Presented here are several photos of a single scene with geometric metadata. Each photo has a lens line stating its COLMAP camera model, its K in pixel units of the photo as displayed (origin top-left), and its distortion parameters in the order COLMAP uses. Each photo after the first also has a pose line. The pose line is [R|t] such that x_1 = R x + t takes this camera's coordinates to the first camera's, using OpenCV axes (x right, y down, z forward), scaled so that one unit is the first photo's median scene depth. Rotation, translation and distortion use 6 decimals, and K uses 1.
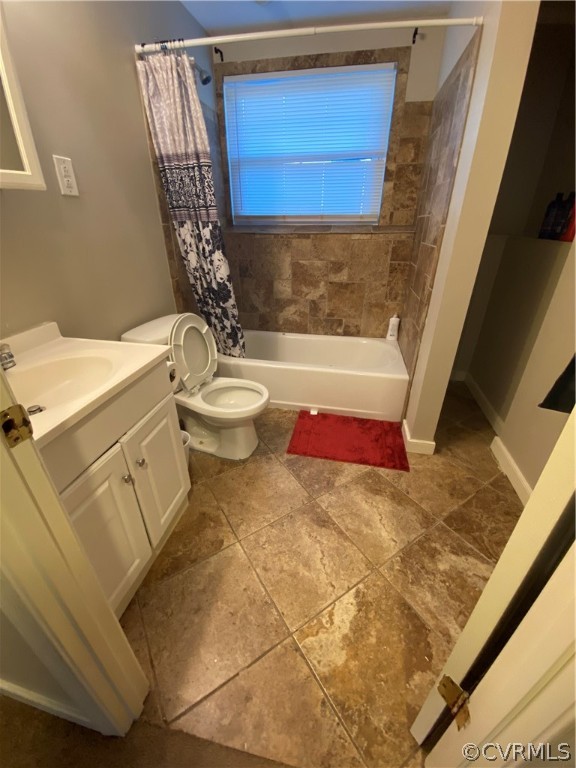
lens RADIAL K [[317.4, 0, 288.0], [0, 317.4, 384.0], [0, 0, 1]] dist [-0.000558, -0.000263]
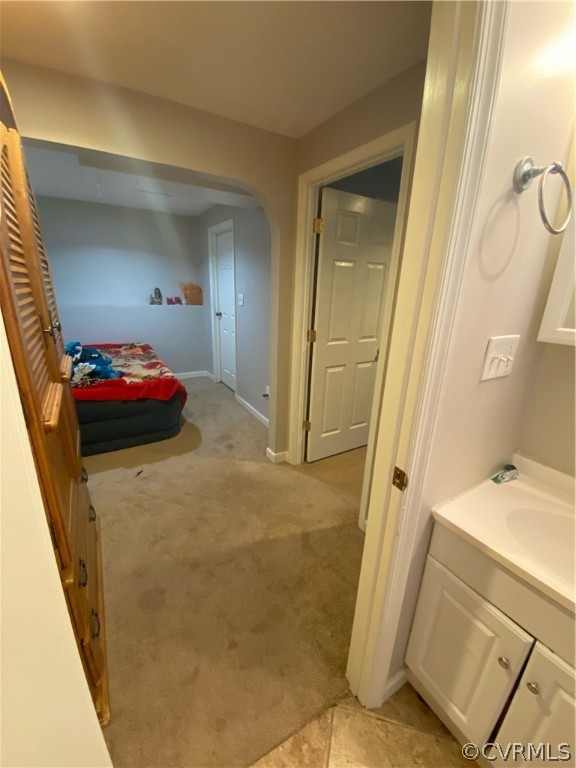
lens RADIAL K [[317.4, 0, 288.0], [0, 317.4, 384.0], [0, 0, 1]] dist [-0.000558, -0.000263]
pose [[-0.718137, 0.190600, -0.669292, 0.383858], [-0.356297, 0.725439, 0.588889, -0.606423], [0.597773, 0.661369, -0.453054, 0.591726]]
